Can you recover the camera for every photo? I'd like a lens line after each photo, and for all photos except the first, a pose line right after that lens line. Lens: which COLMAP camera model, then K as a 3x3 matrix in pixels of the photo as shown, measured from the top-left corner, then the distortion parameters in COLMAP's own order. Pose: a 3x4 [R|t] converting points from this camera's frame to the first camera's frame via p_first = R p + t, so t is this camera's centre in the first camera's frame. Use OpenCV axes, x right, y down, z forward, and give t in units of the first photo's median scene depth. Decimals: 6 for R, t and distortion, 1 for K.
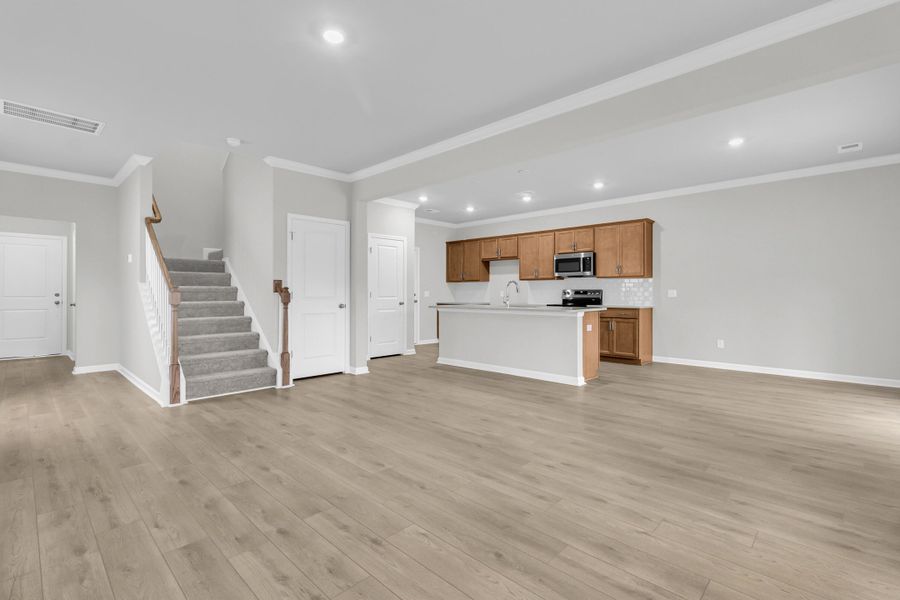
lens RADIAL K [[419.5, 0, 455.3], [0, 419.5, 300.1], [0, 0, 1]] dist [-0.000663, -0.000410]
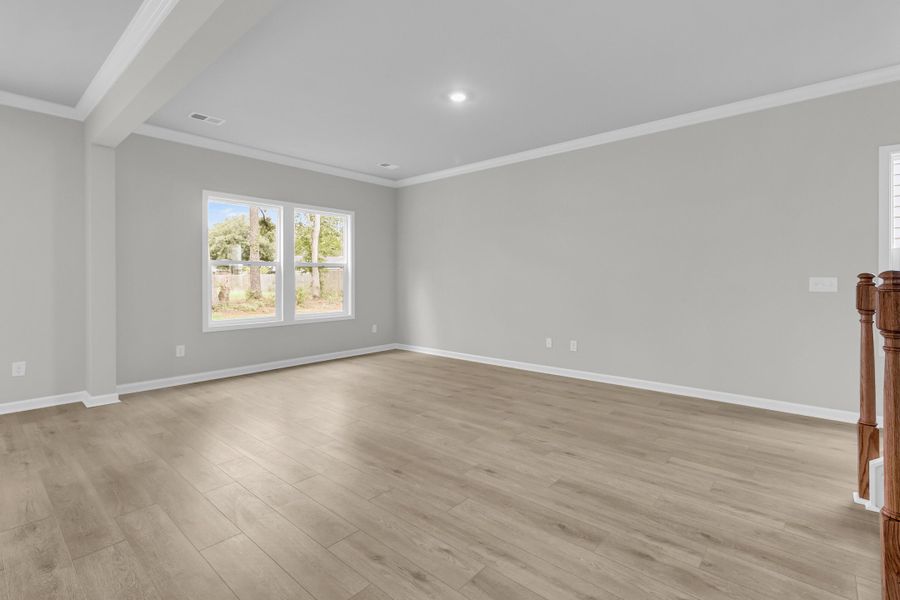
lens RADIAL K [[419.5, 0, 452.1], [0, 419.5, 274.3], [0, 0, 1]] dist [-0.000663, -0.000410]
pose [[-0.999203, -0.002048, -0.039872, -0.147222], [-0.002207, 0.999990, 0.003934, -0.034353], [0.039864, 0.004019, -0.999197, 1.615599]]
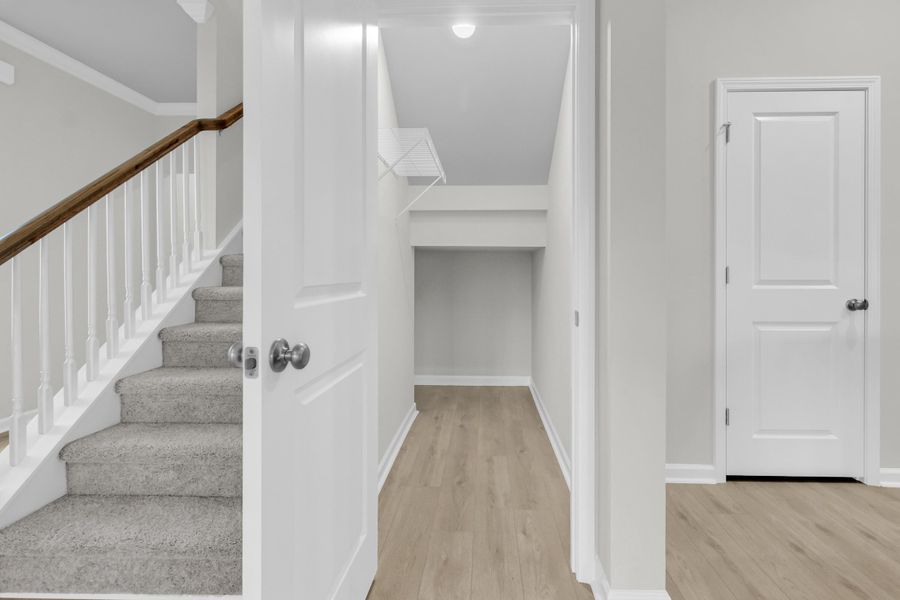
lens RADIAL K [[419.5, 0, 477.1], [0, 419.5, 278.2], [0, 0, 1]] dist [-0.000663, -0.000410]
pose [[0.665805, 0.000292, -0.746126, -0.165715], [-0.014980, 0.999804, -0.012977, -0.005927], [0.745975, 0.019817, 0.665679, 1.165337]]
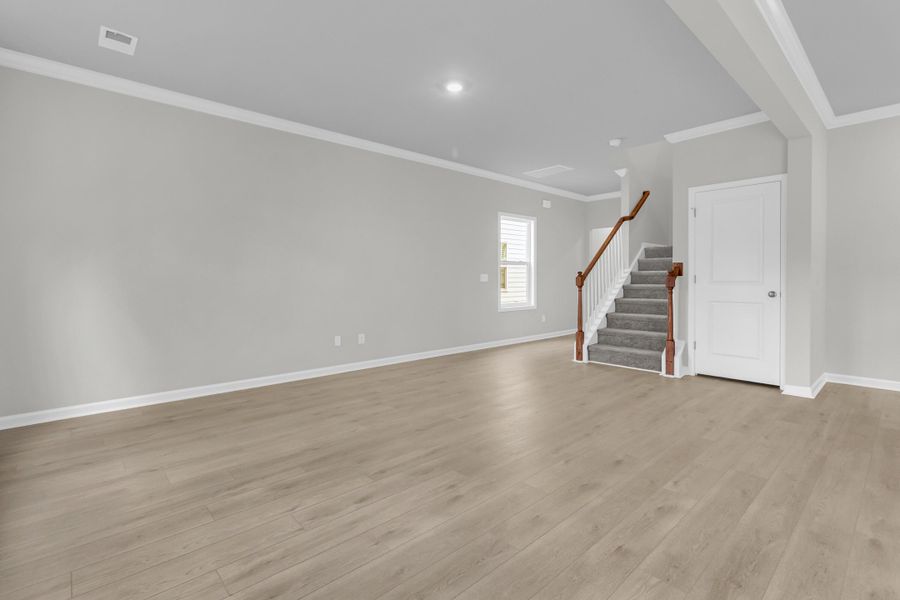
lens RADIAL K [[419.5, 0, 448.6], [0, 419.5, 294.2], [0, 0, 1]] dist [-0.000663, -0.000410]
pose [[-0.080628, 0.036726, -0.996067, 0.727695], [-0.012602, 0.999204, 0.037862, -0.008685], [0.996665, 0.015605, -0.080101, 0.742044]]
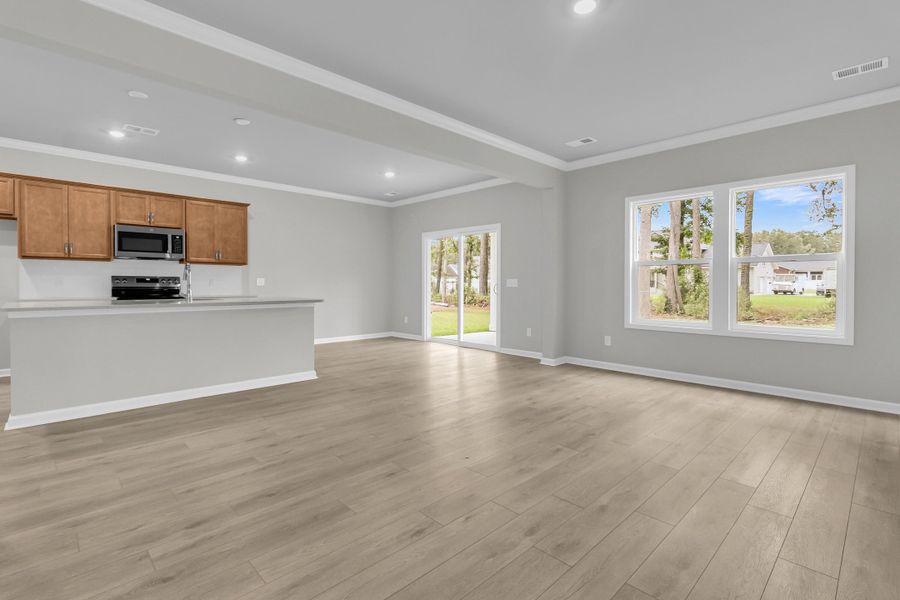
lens RADIAL K [[419.5, 0, 453.5], [0, 419.5, 290.7], [0, 0, 1]] dist [-0.000663, -0.000410]
pose [[0.037550, -0.018886, 0.999116, -0.843274], [0.014848, 0.999722, 0.018339, -0.010382], [-0.999184, 0.014146, 0.037820, 0.853291]]
